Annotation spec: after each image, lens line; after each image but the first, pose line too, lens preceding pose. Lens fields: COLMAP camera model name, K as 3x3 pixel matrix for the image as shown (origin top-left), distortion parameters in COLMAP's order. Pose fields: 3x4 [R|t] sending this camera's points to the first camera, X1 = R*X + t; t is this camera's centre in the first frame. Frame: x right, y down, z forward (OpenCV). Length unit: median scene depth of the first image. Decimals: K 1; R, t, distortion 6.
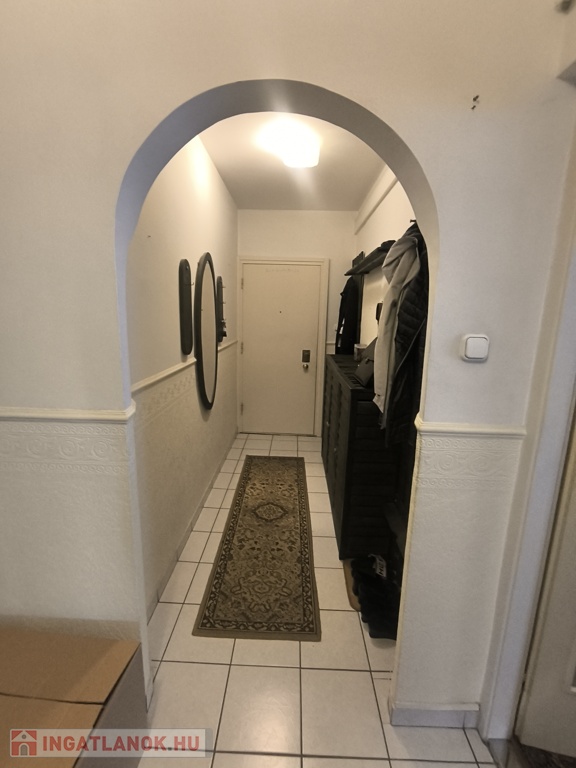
lens RADIAL K [[351.3, 0, 288.5], [0, 351.3, 383.2], [0, 0, 1]] dist [-0.022212, 0.010931]
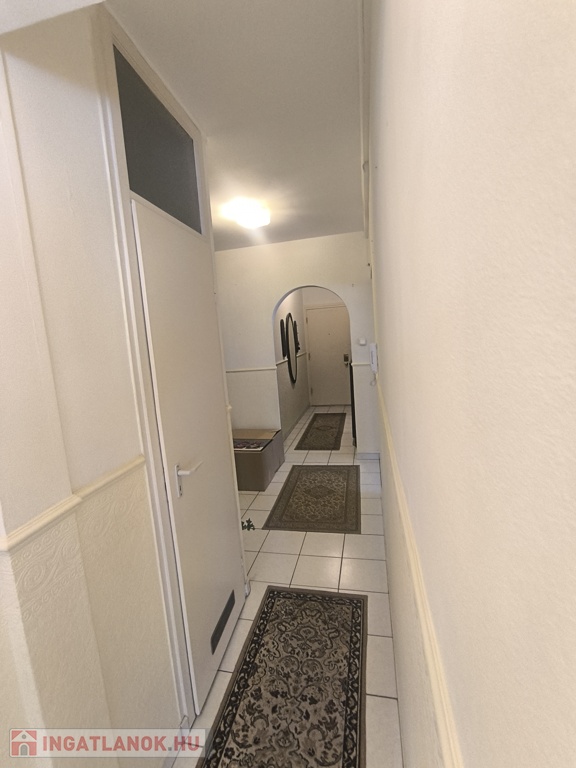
lens RADIAL K [[351.3, 0, 291.4], [0, 351.3, 381.0], [0, 0, 1]] dist [-0.022212, 0.010931]
pose [[0.976188, -0.072465, -0.204463, 0.179547], [0.059802, 0.995928, -0.067455, 0.186246], [0.208518, 0.053622, 0.976547, -1.000795]]
